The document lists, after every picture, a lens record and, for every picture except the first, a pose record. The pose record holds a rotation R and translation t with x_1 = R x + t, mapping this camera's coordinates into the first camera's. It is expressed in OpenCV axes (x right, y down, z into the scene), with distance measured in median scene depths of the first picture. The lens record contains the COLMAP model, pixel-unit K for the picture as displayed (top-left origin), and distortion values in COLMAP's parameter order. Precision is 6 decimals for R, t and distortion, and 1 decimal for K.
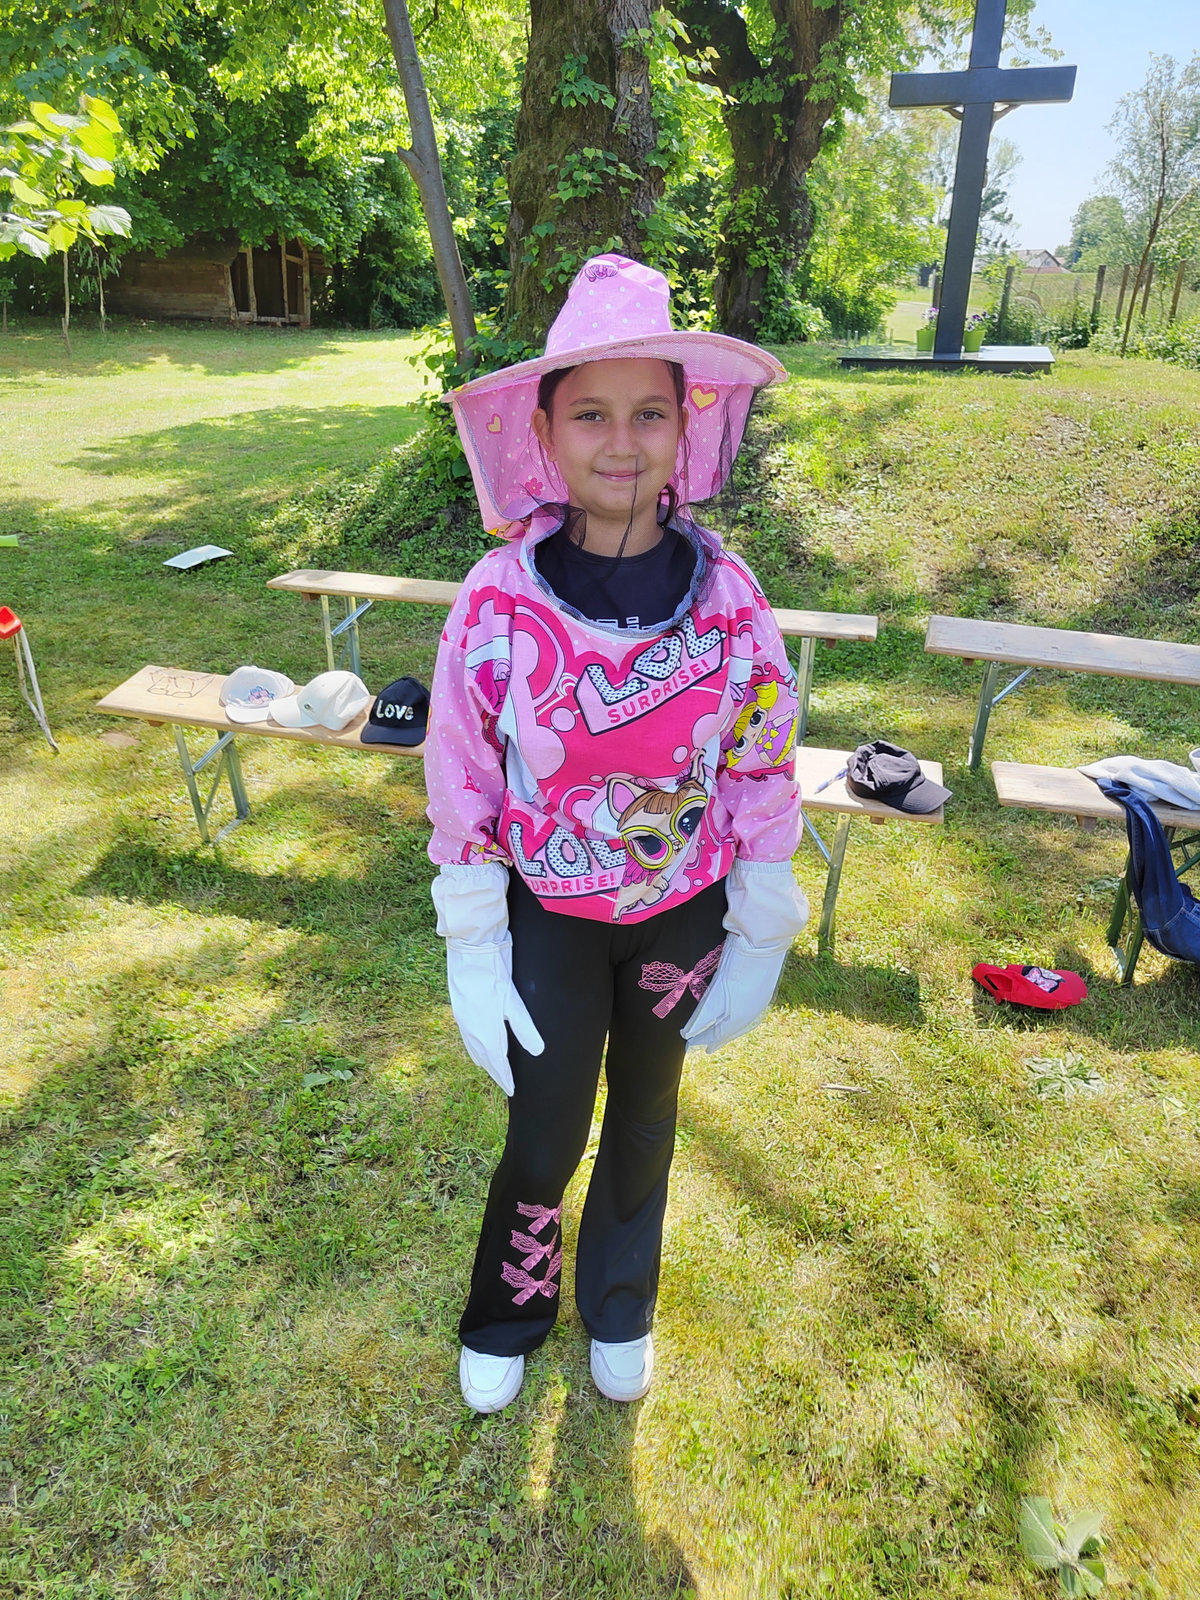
lens RADIAL K [[1078.2, 0, 609.7], [0, 1078.2, 827.7], [0, 0, 1]] dist [0.000677, -0.003460]
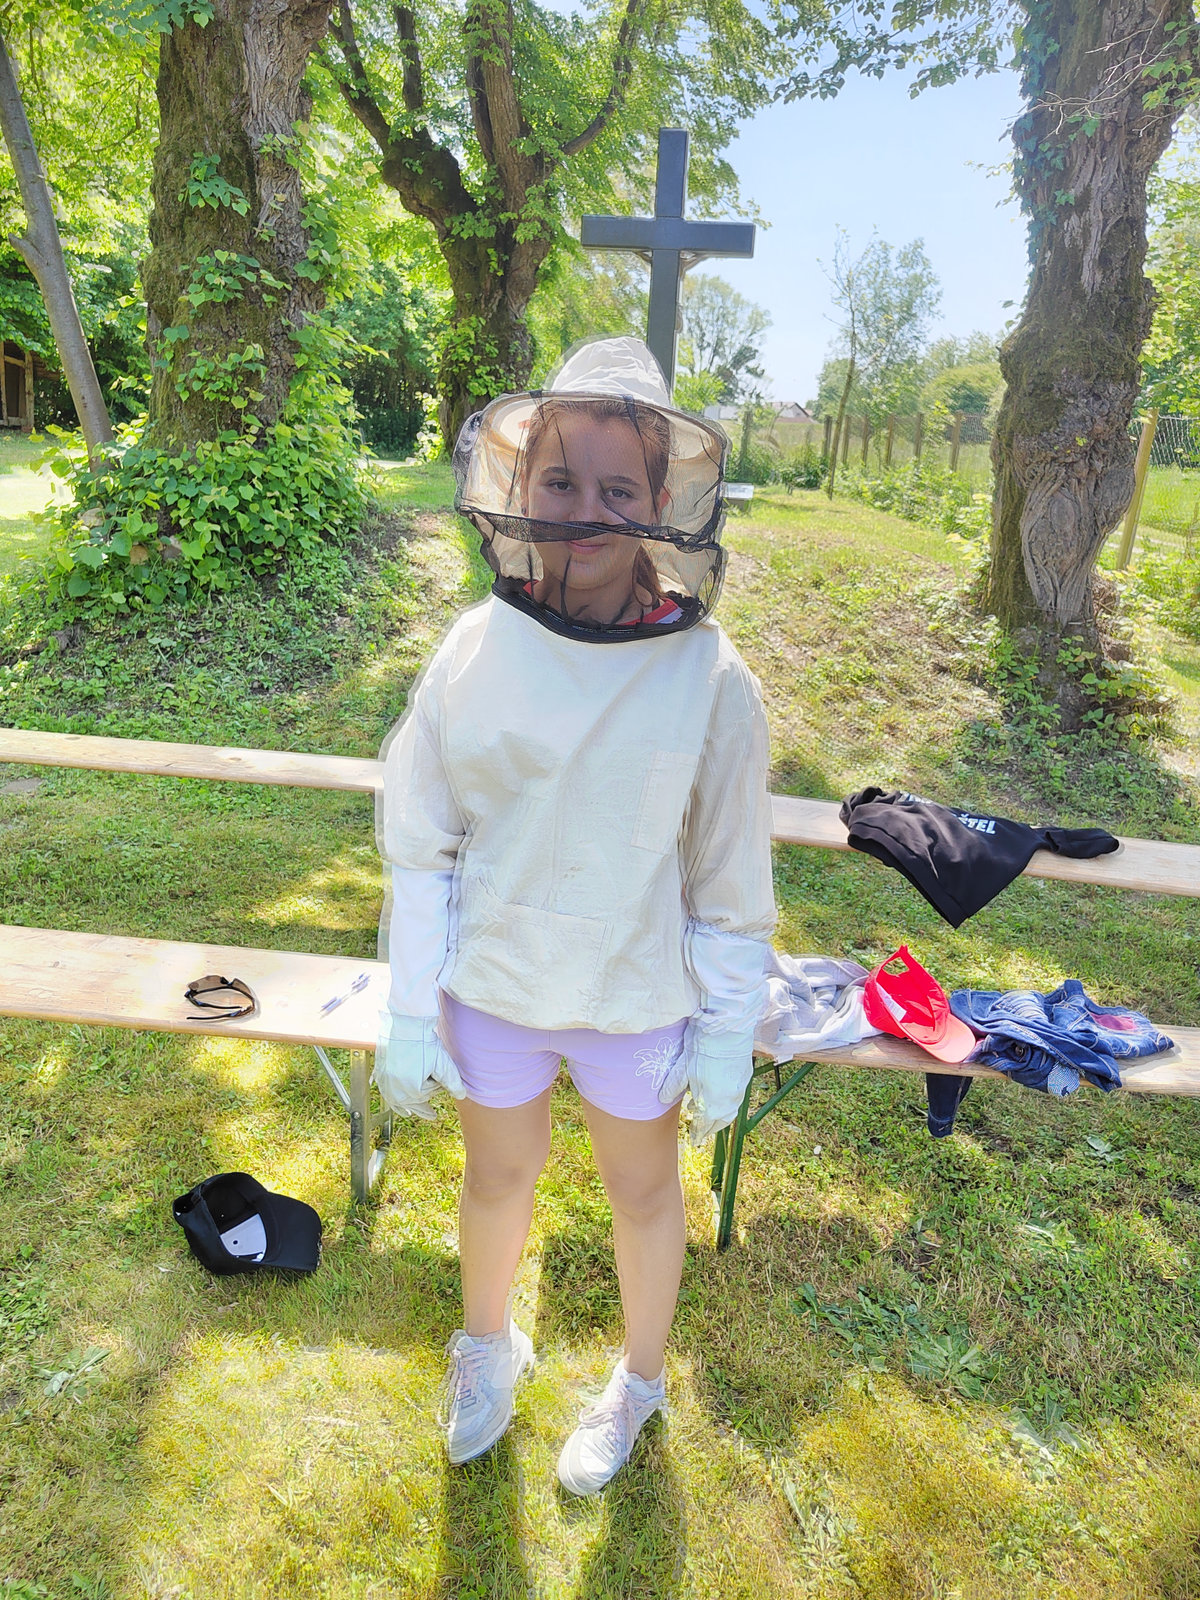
lens RADIAL K [[1083.3, 0, 605.7], [0, 1083.3, 827.9], [0, 0, 1]] dist [0.024875, -0.041209]
pose [[0.981904, -0.014957, 0.188785, 0.077181], [0.034510, 0.994317, -0.100716, -0.025859], [-0.186206, 0.105409, 0.976840, 0.059319]]
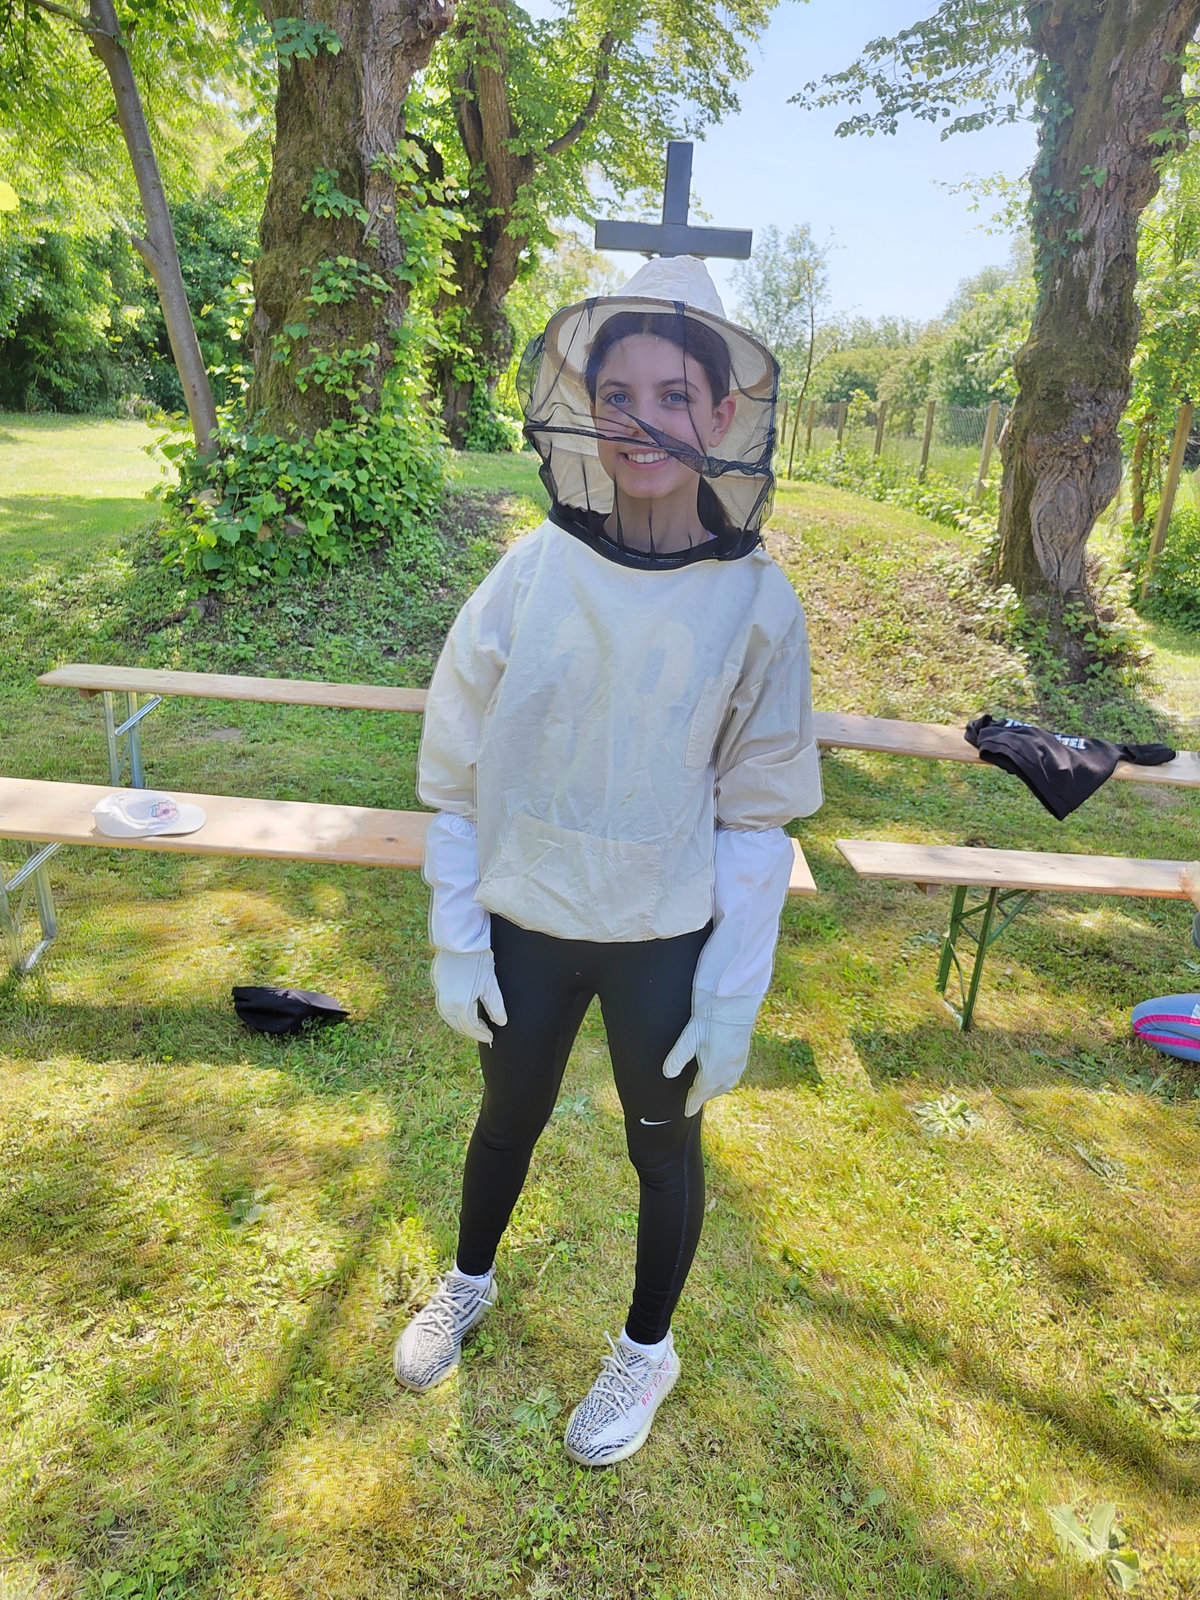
lens RADIAL K [[1083.3, 0, 605.7], [0, 1083.3, 827.9], [0, 0, 1]] dist [0.024875, -0.041209]
pose [[0.958567, -0.041064, 0.281893, -0.060623], [0.065794, 0.994715, -0.078830, 0.001987], [-0.277166, 0.094110, 0.956202, -0.000269]]
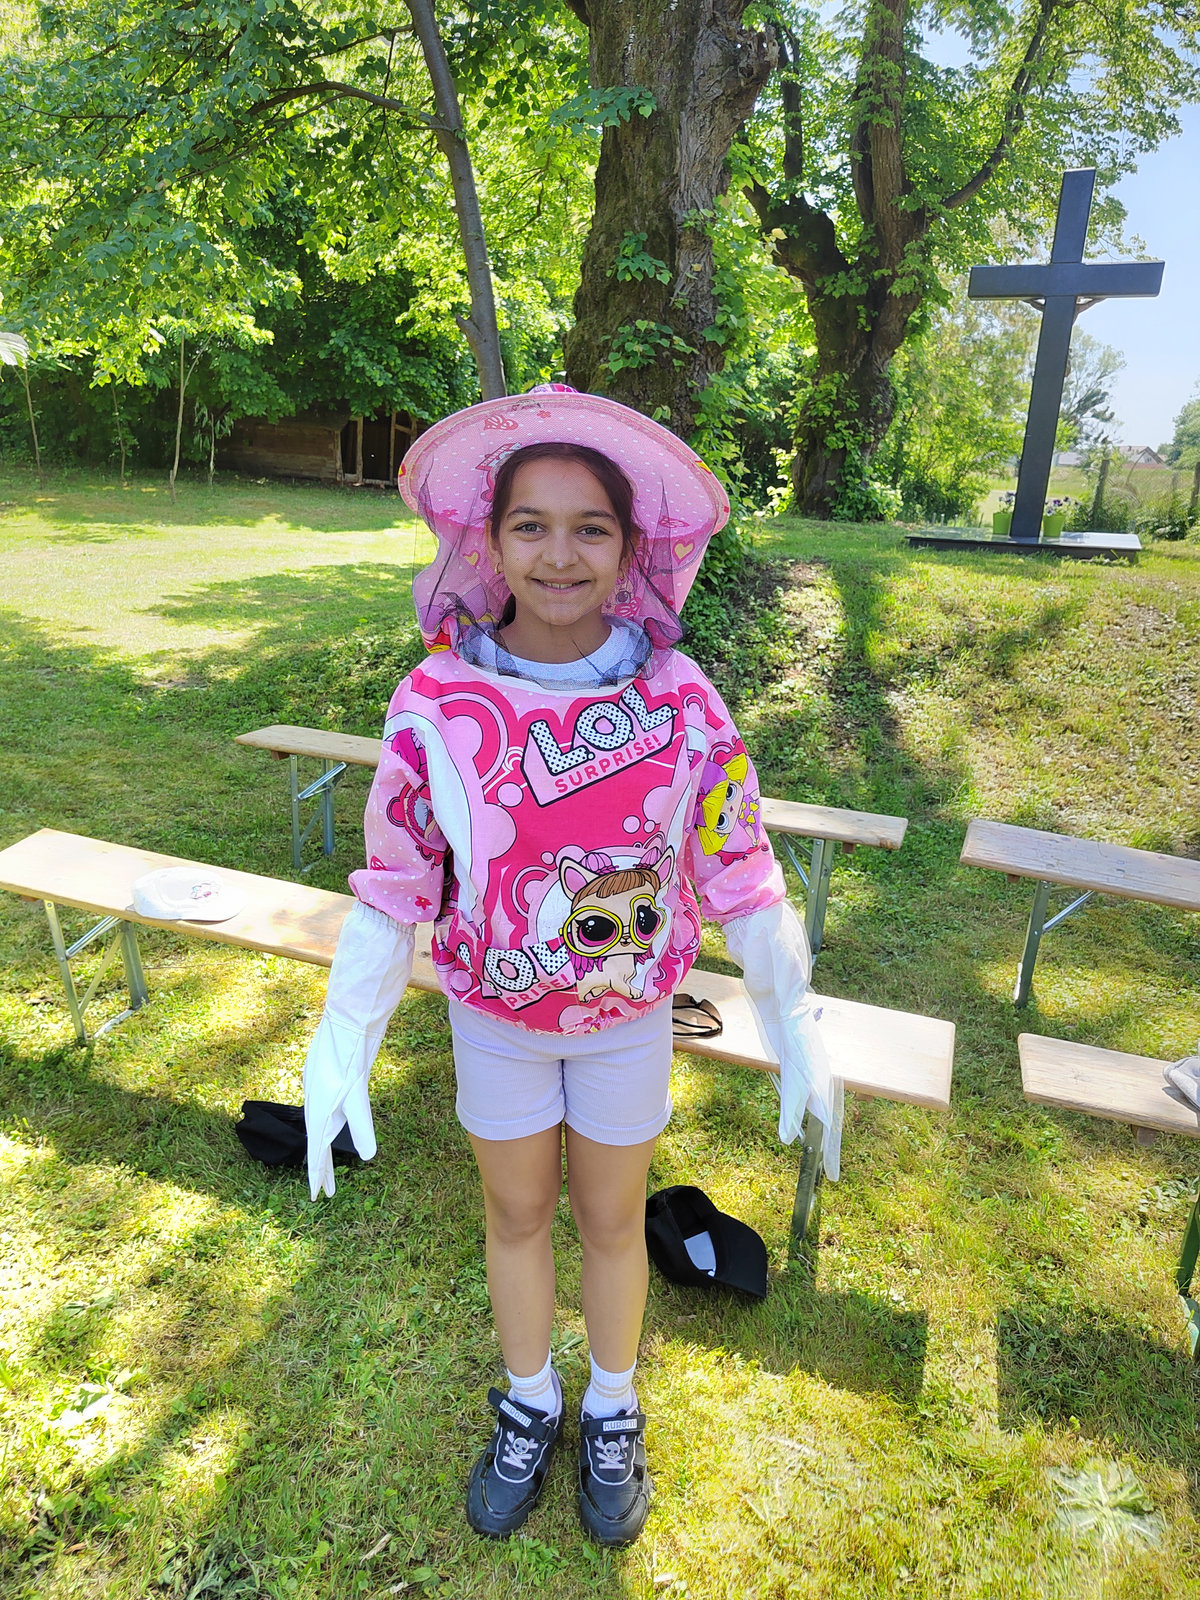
lens RADIAL K [[1088.8, 0, 593.4], [0, 1088.8, 815.3], [0, 0, 1]] dist [0.031092, -0.033702]
pose [[0.993981, 0.065417, -0.087877, 0.034816], [-0.078201, 0.985443, -0.150951, -0.021373], [0.076723, 0.156914, 0.984628, 0.056065]]
